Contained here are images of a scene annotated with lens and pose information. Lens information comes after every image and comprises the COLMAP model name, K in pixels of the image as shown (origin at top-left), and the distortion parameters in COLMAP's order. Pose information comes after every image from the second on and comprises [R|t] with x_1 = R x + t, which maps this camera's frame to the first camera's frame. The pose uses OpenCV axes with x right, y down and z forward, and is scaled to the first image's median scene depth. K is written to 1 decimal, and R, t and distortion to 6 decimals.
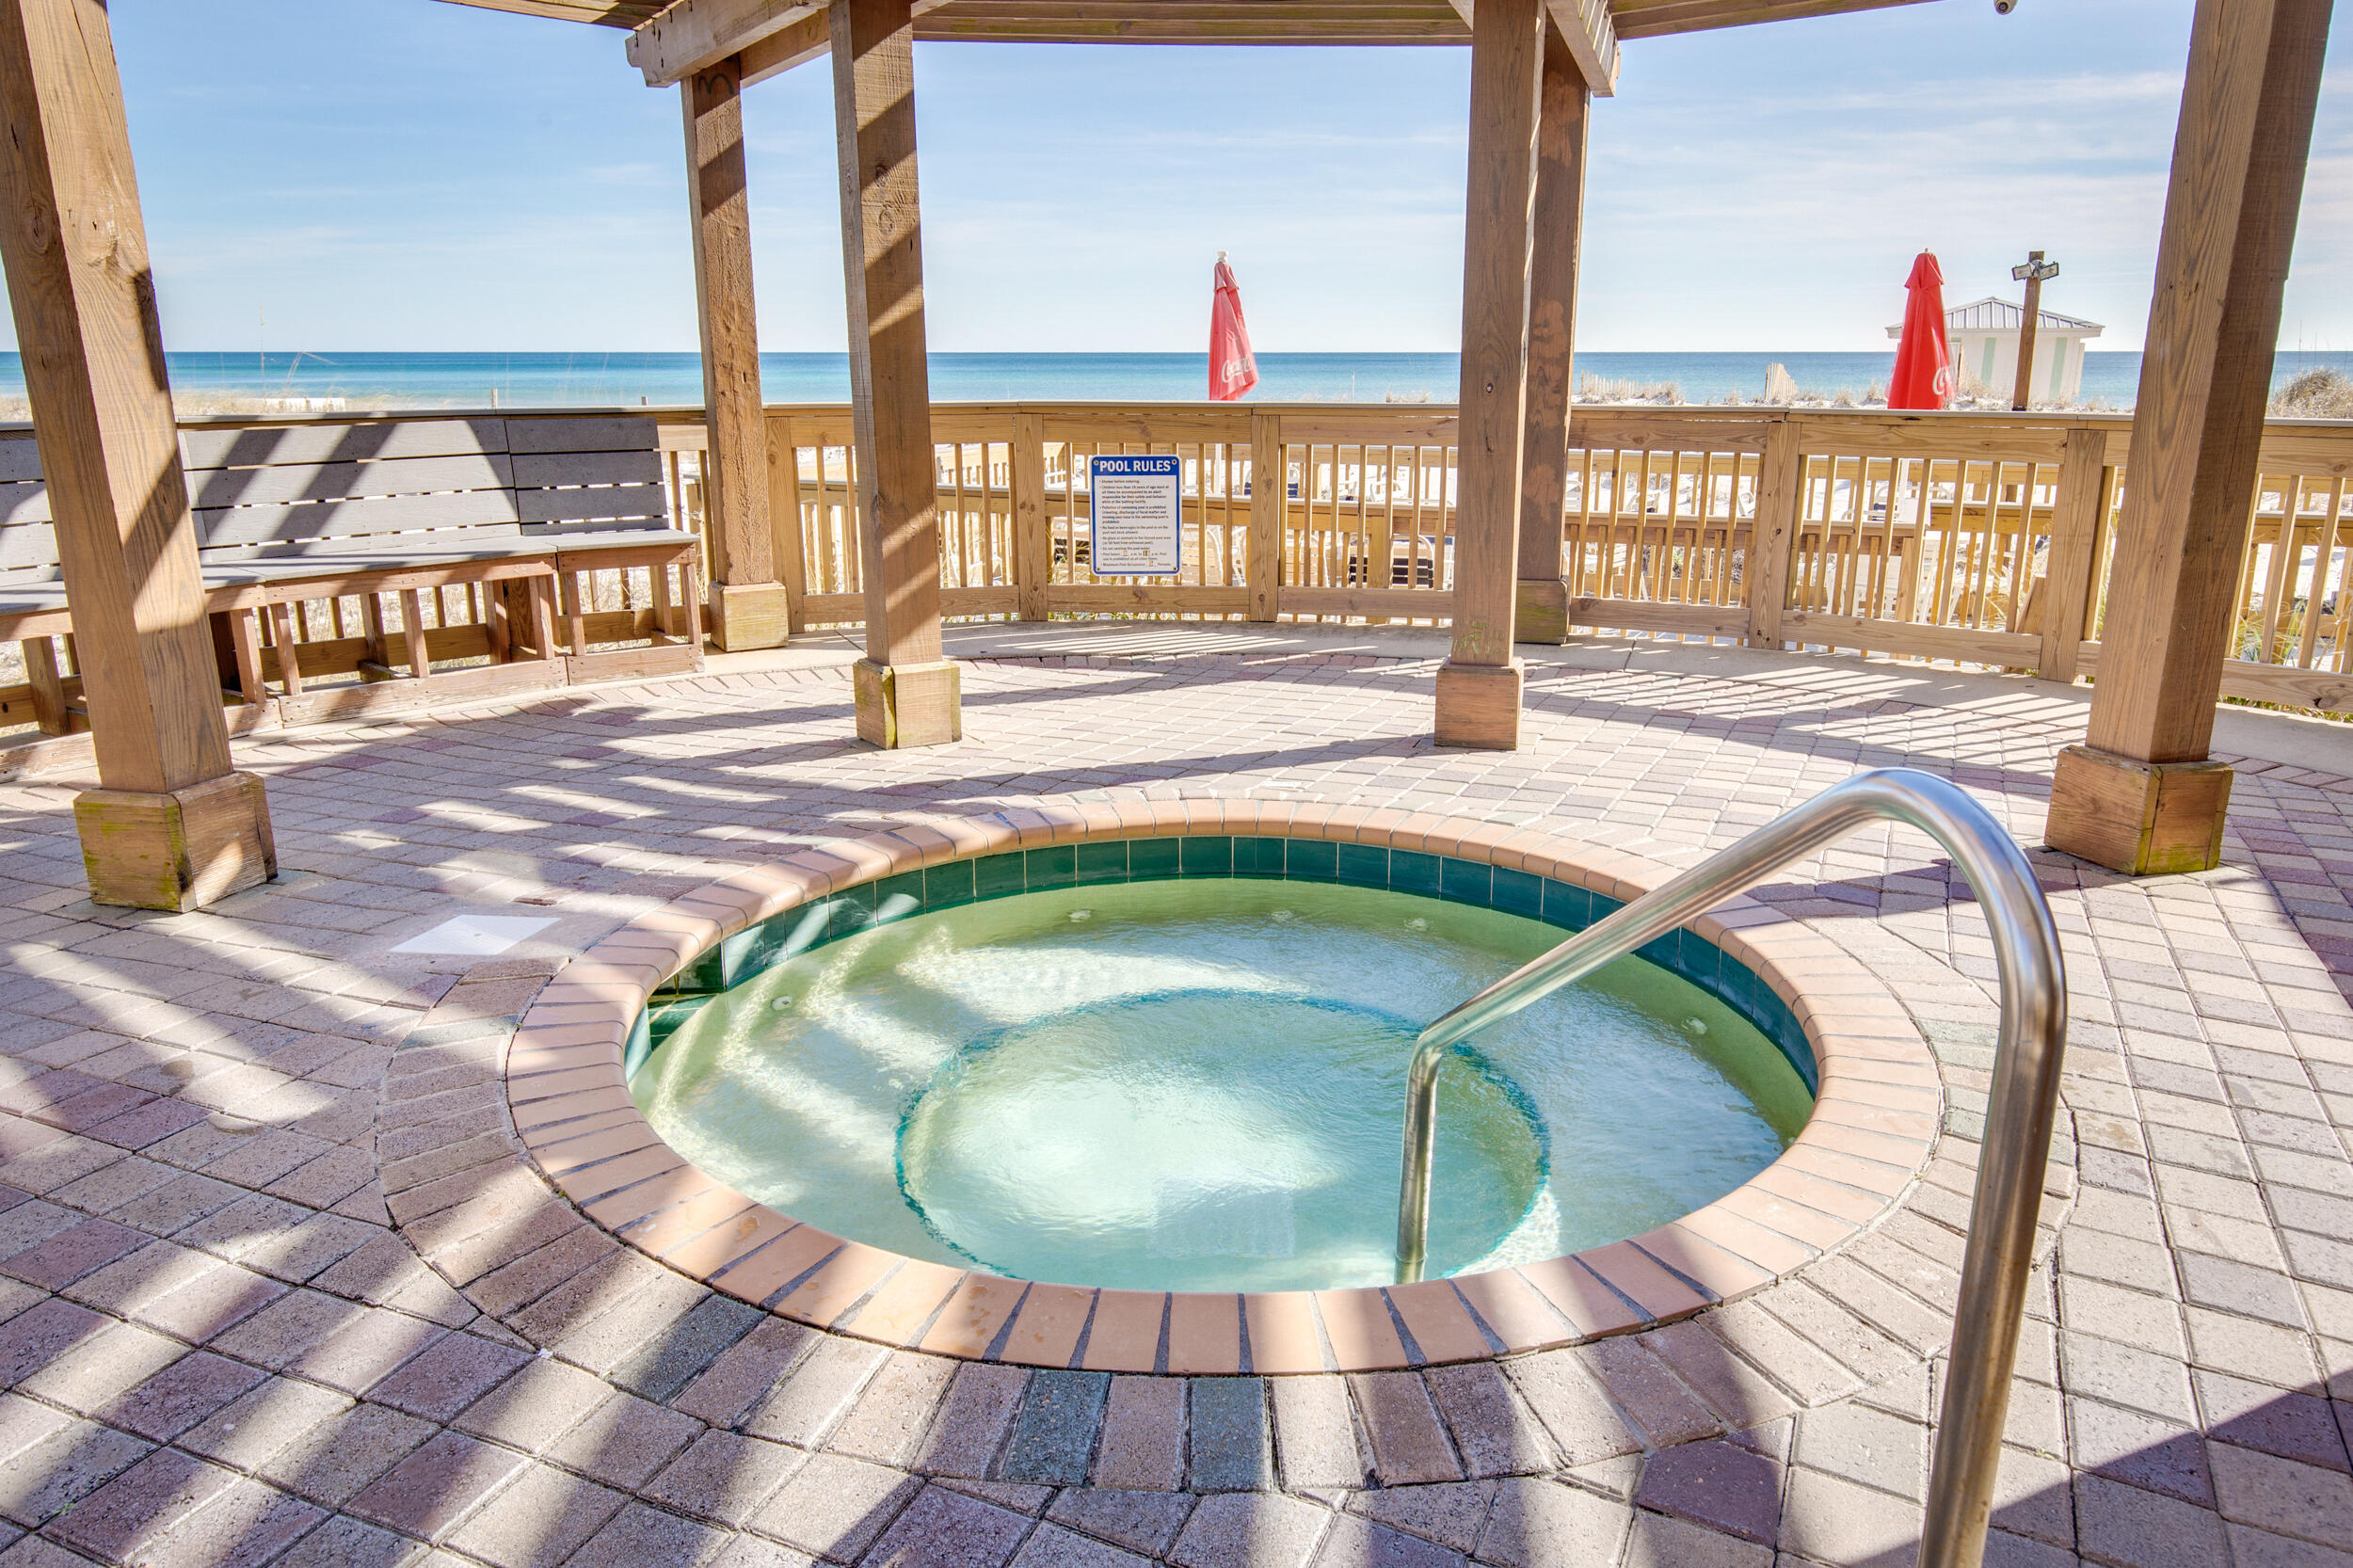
lens RADIAL K [[1618.7, 0, 1179.4], [0, 1618.7, 784.4], [0, 0, 1]] dist [0.016939, 0.000097]
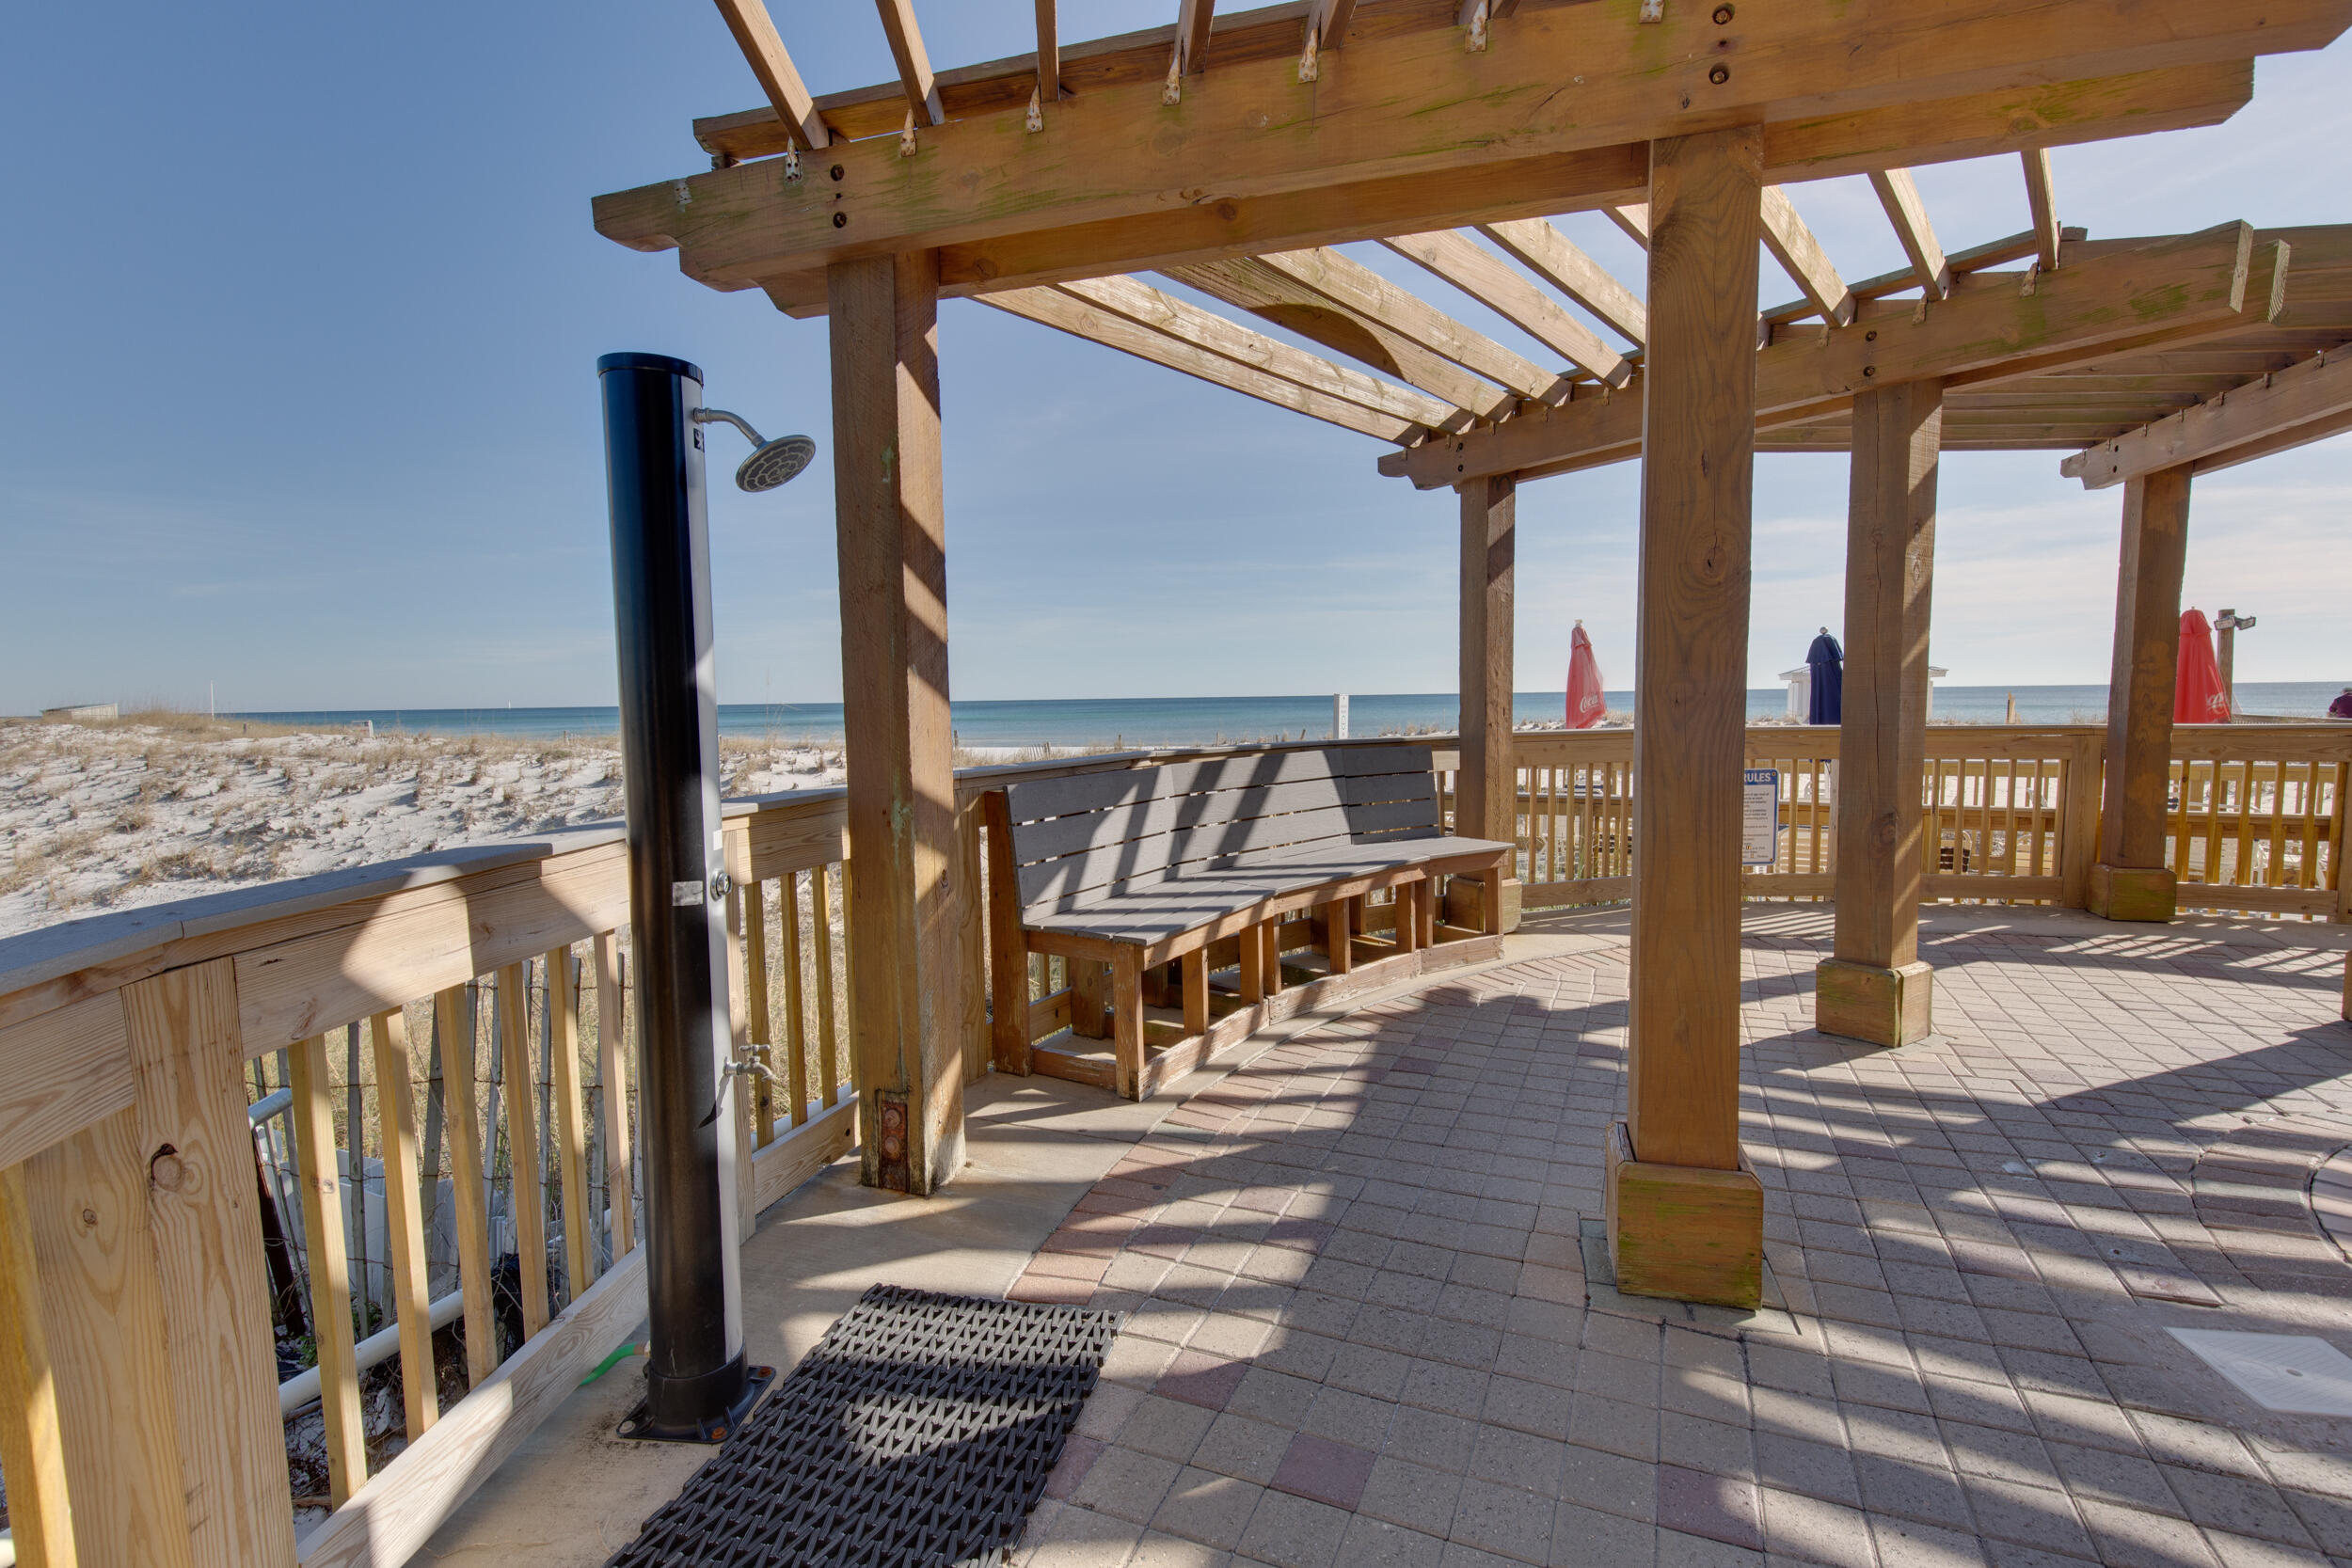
lens RADIAL K [[1093.4, 0, 1176.1], [0, 1093.4, 780.3], [0, 0, 1]] dist [0.000659, -0.000031]
pose [[0.999703, -0.012437, -0.020946, -0.497794], [0.008399, 0.983103, -0.182860, -0.052941], [0.022866, 0.182630, 0.982916, 0.199388]]
